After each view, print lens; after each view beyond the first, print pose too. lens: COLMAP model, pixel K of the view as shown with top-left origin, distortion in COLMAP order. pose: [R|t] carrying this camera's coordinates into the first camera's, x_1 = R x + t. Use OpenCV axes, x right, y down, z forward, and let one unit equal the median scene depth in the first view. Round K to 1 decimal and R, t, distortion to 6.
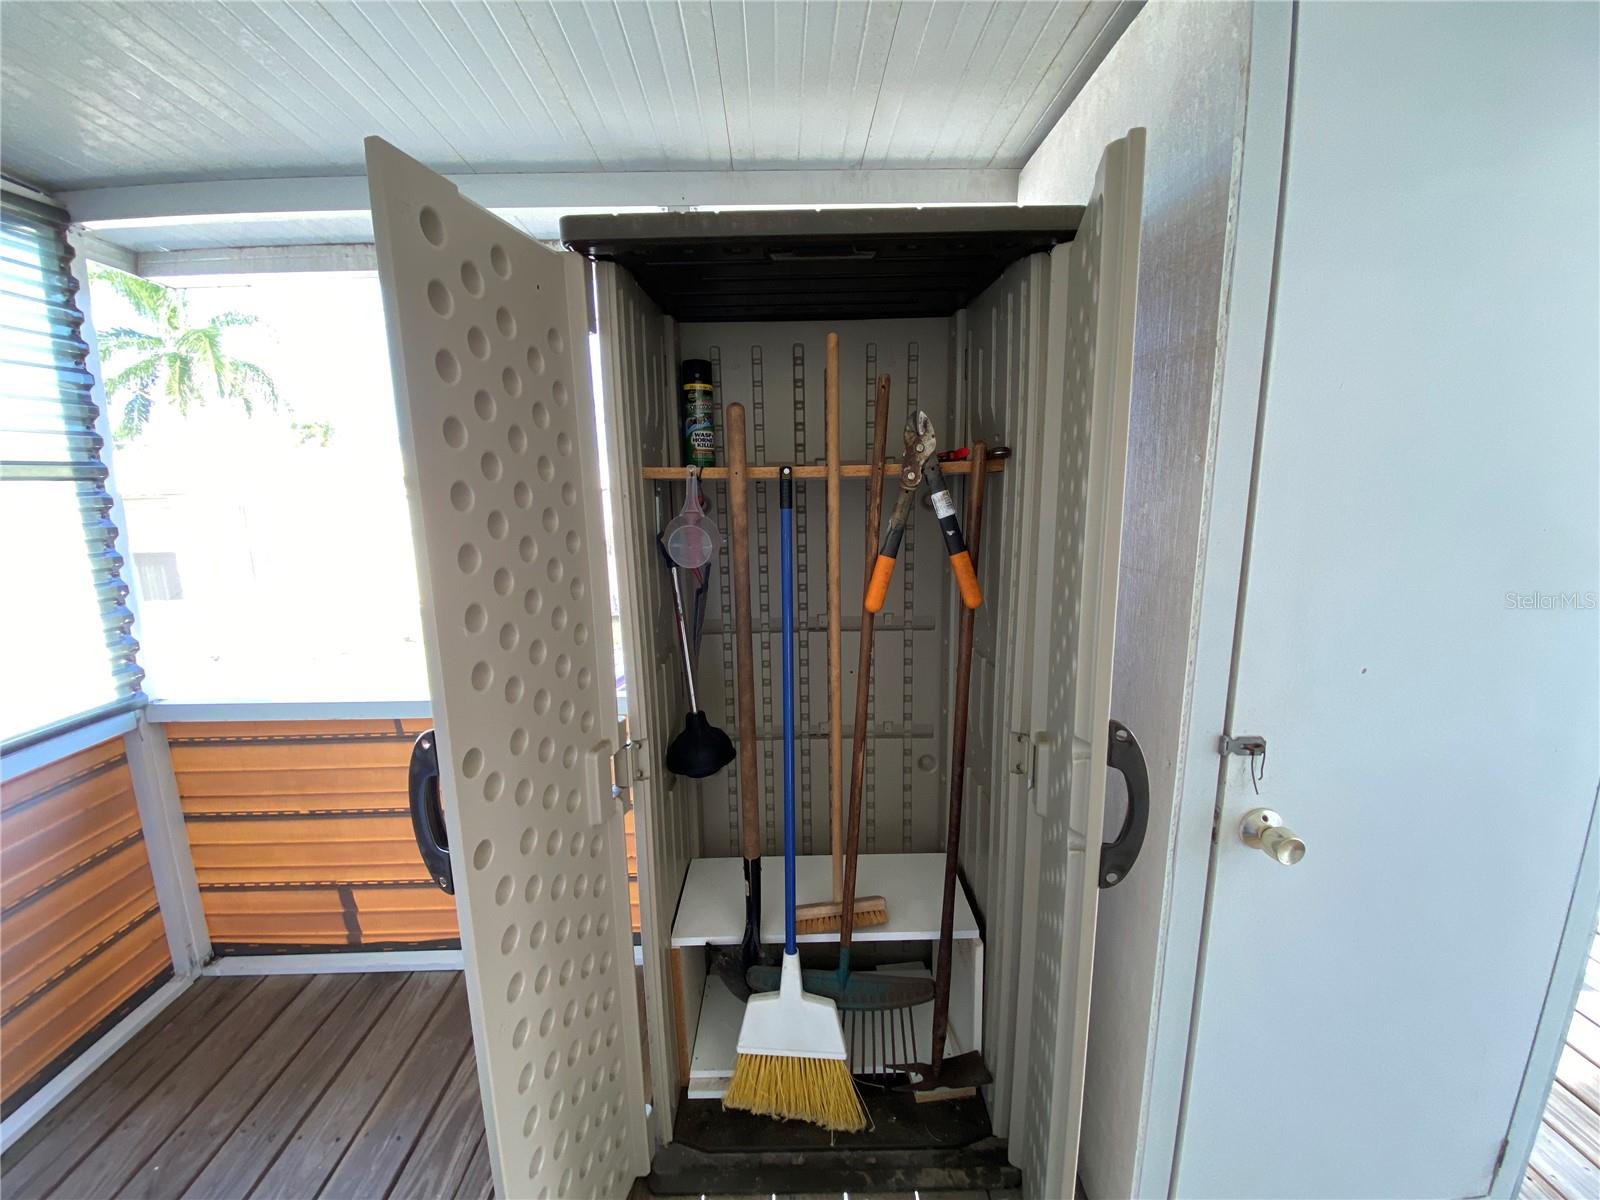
lens RADIAL K [[648.4, 0, 799.7], [0, 648.4, 607.2], [0, 0, 1]] dist [-0.011063, -0.006582]
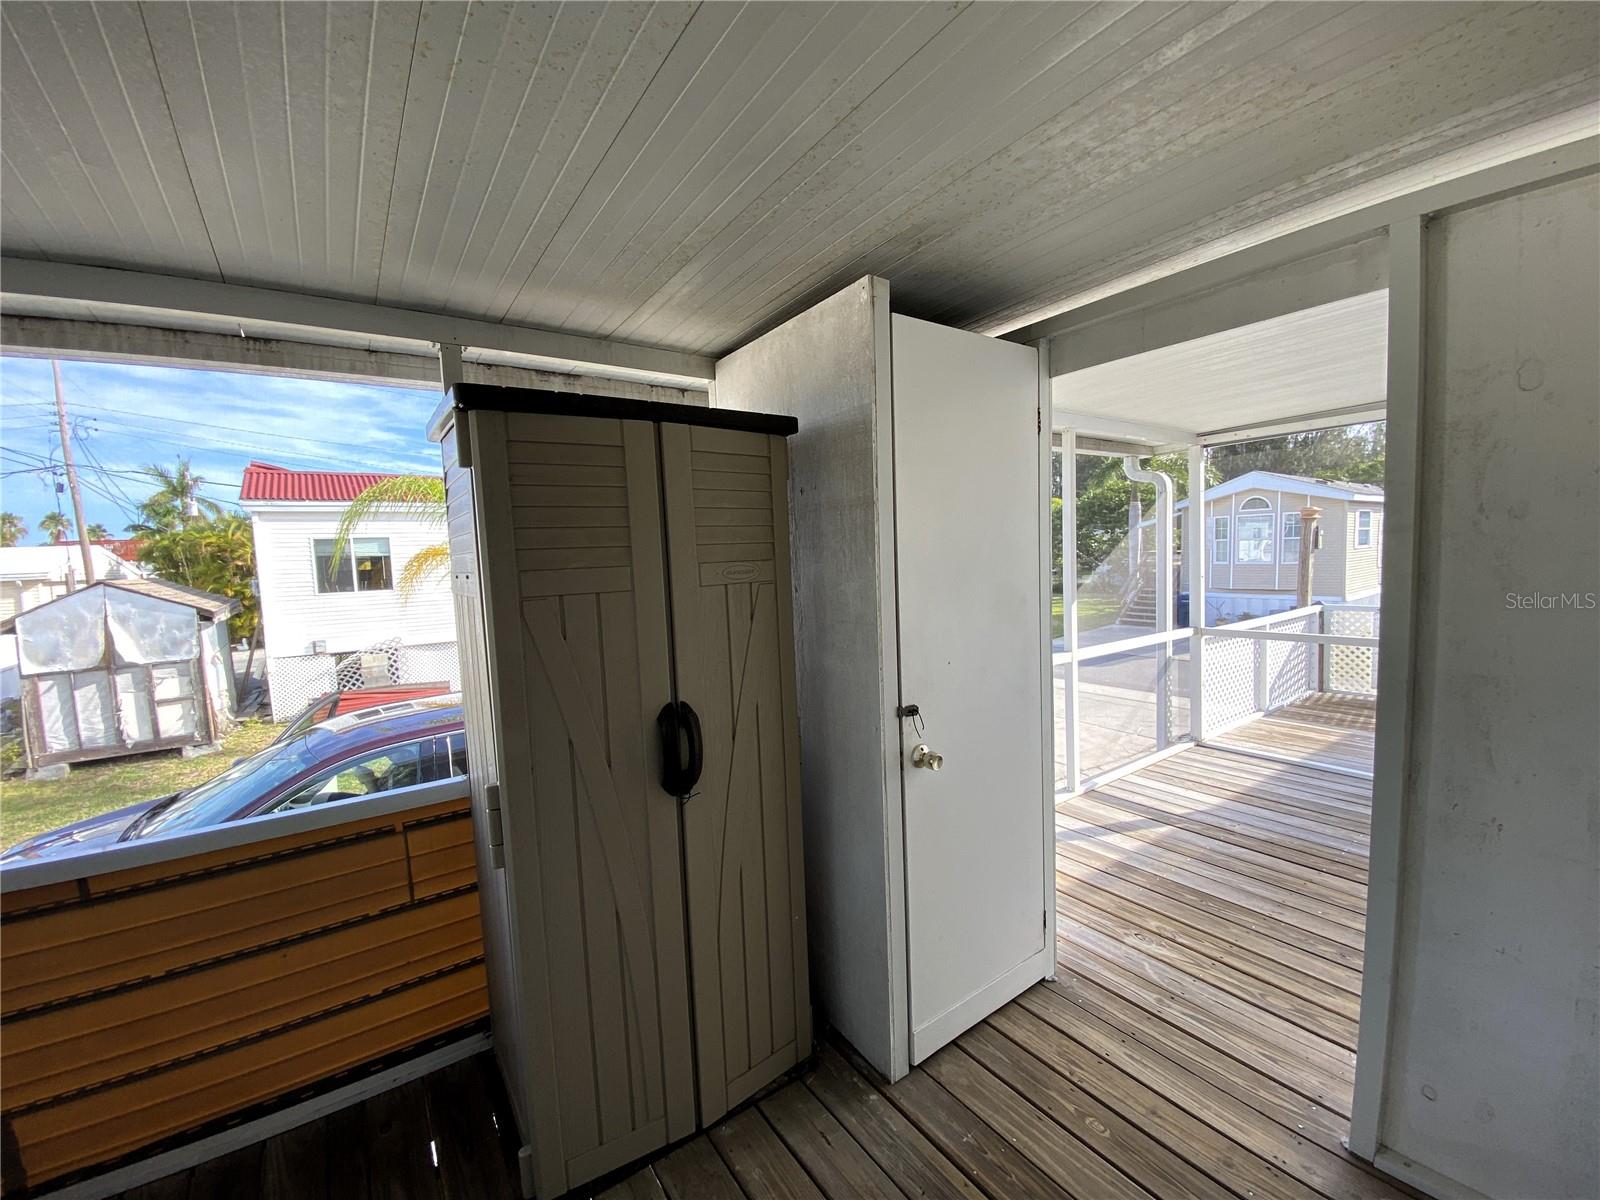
lens RADIAL K [[656.7, 0, 800.0], [0, 656.7, 600.0], [0, 0, 1]] dist [0.001475, -0.000042]
pose [[0.830762, -0.047155, 0.554627, -0.584513], [0.120493, 0.988015, -0.096481, 0.042795], [-0.543430, 0.146981, 0.826487, -0.426844]]
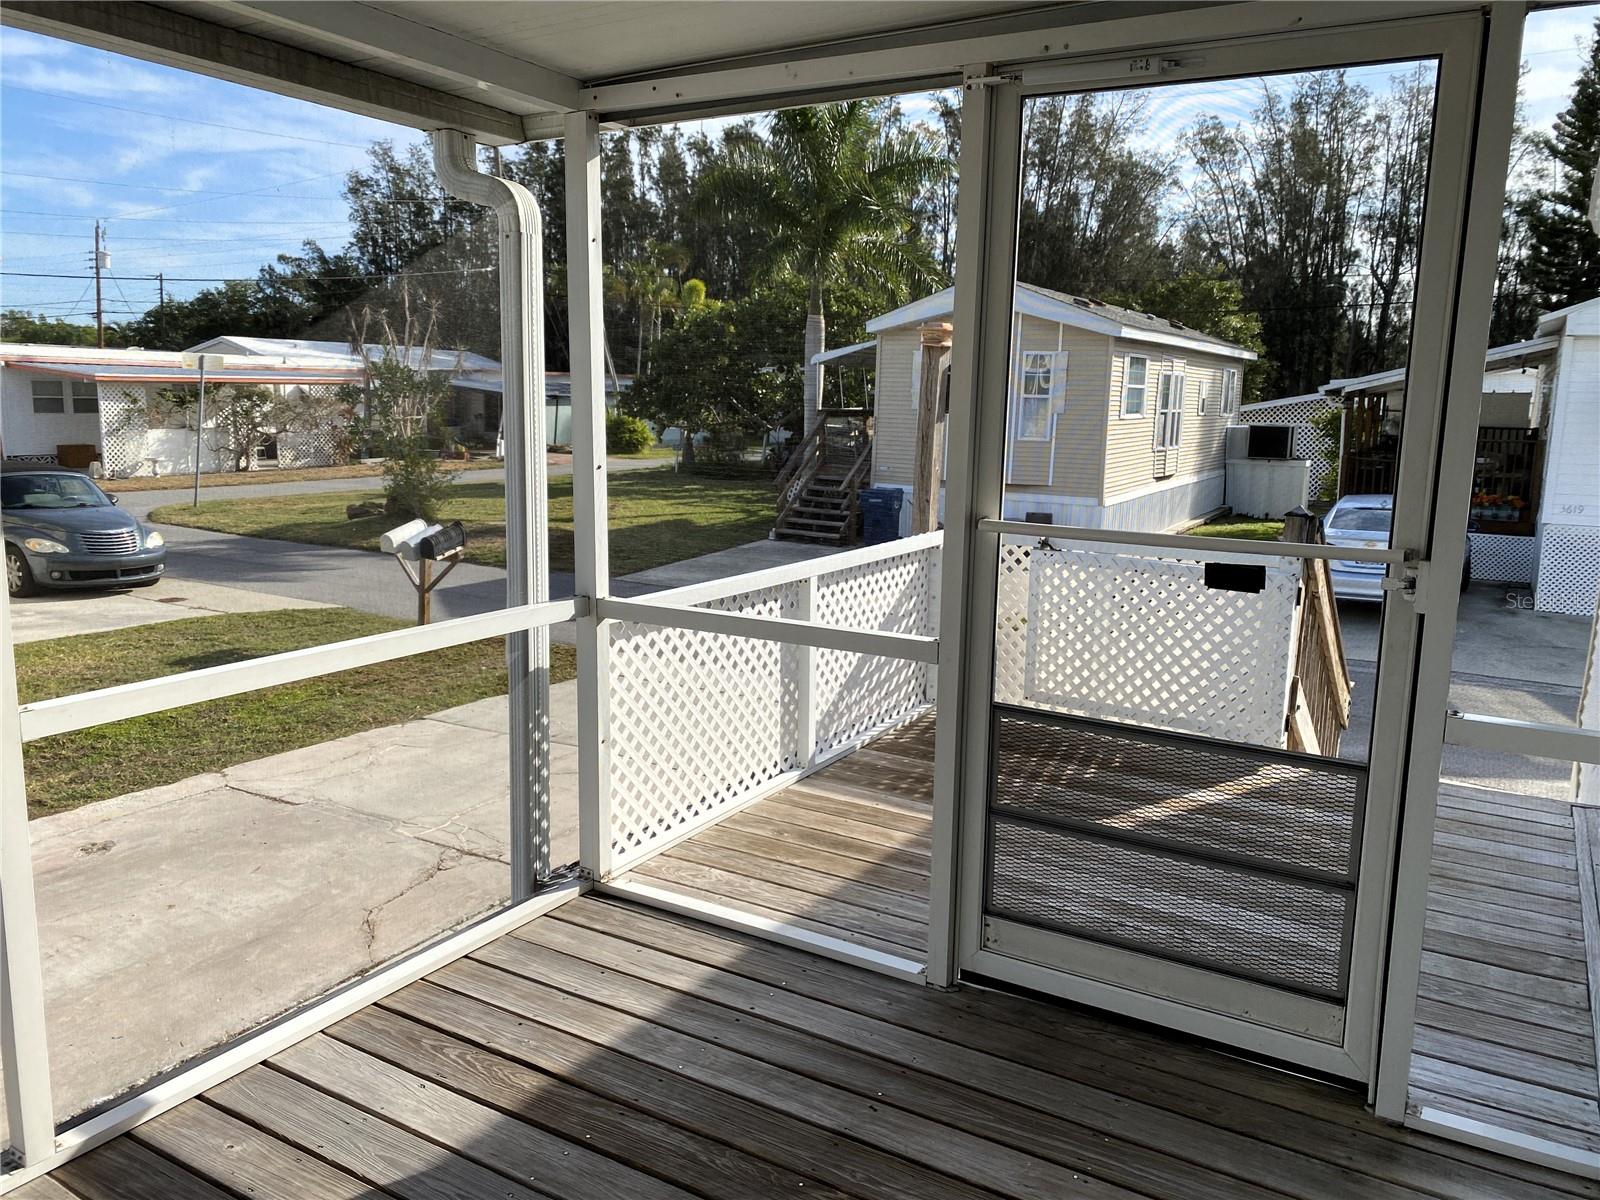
lens RADIAL K [[1226.6, 0, 796.6], [0, 1226.6, 576.1], [0, 0, 1]] dist [0.035965, -0.010598]
pose [[0.537557, -0.094350, 0.837932, 1.893423], [0.126089, 0.991542, 0.030756, 0.032884], [-0.833747, 0.089121, 0.544907, -0.413084]]
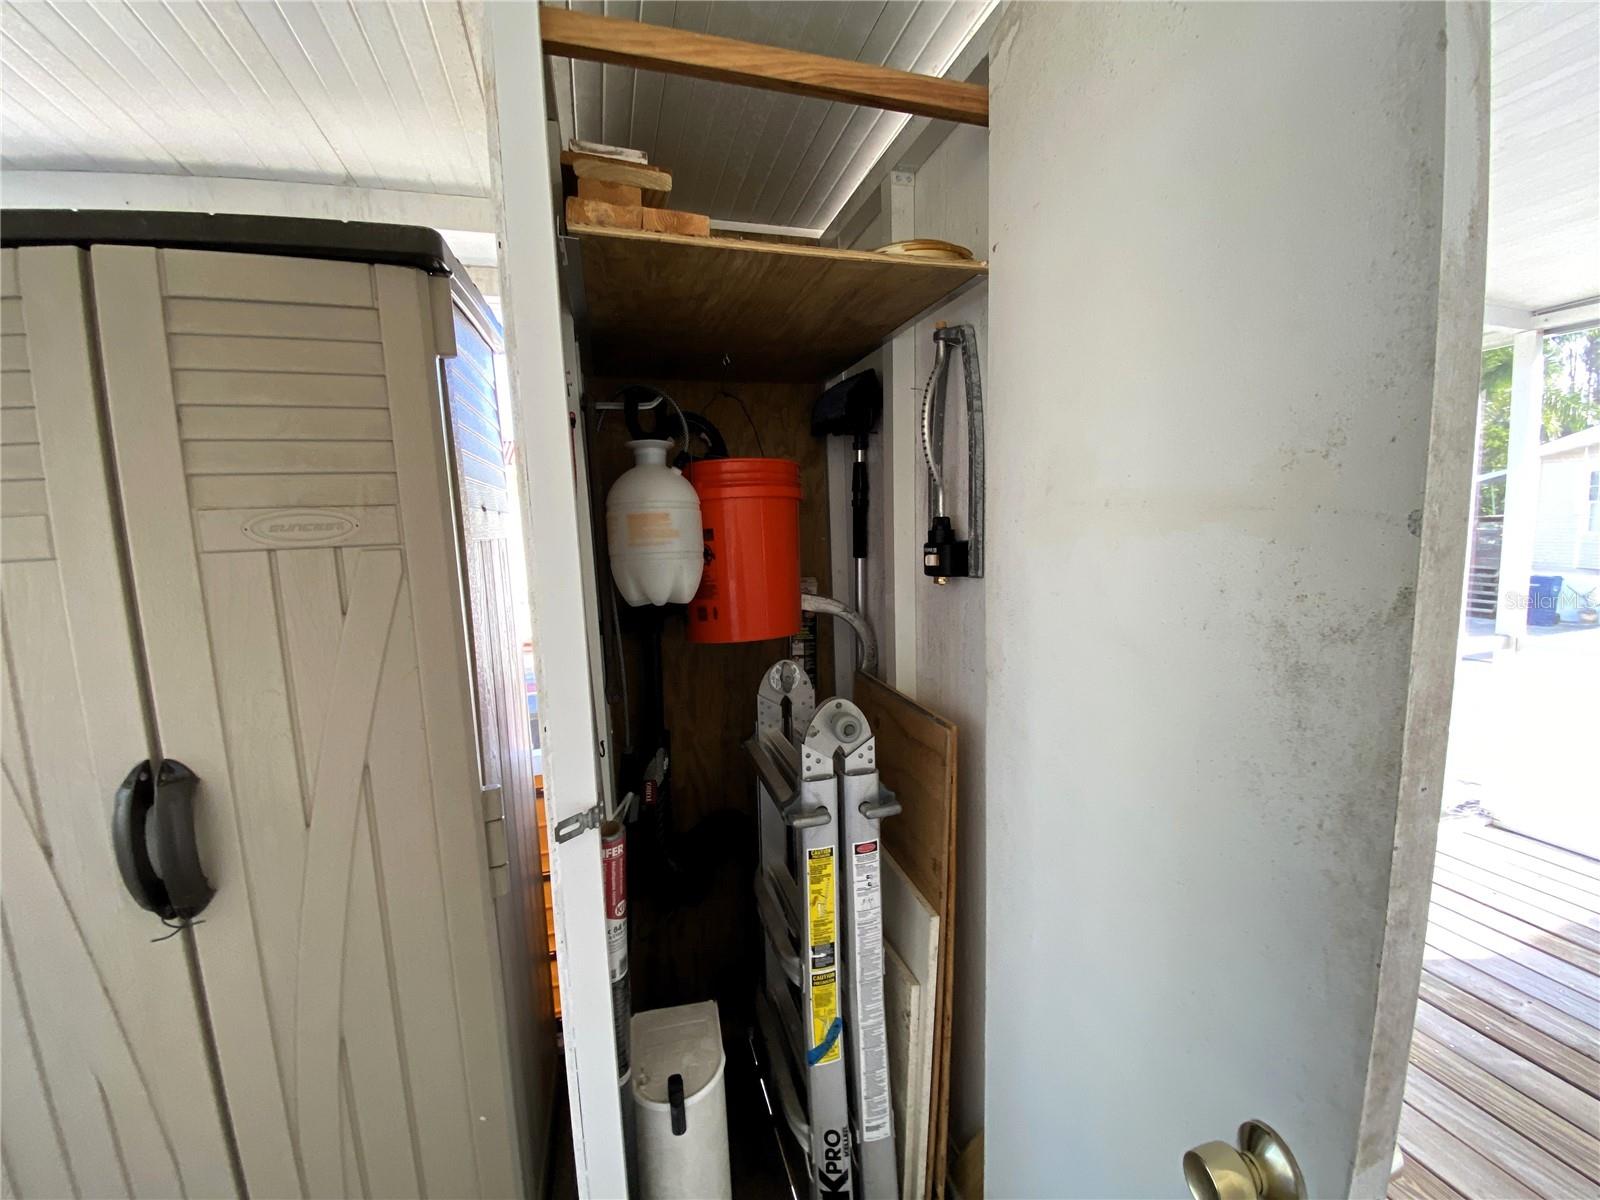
lens RADIAL K [[654.0, 0, 803.5], [0, 654.0, 604.9], [0, 0, 1]] dist [0.001893, -0.014543]
pose [[0.965626, -0.039395, 0.256934, 0.741869], [0.058495, 0.996028, -0.067123, -0.005791], [-0.253269, 0.079845, 0.964095, 0.034675]]
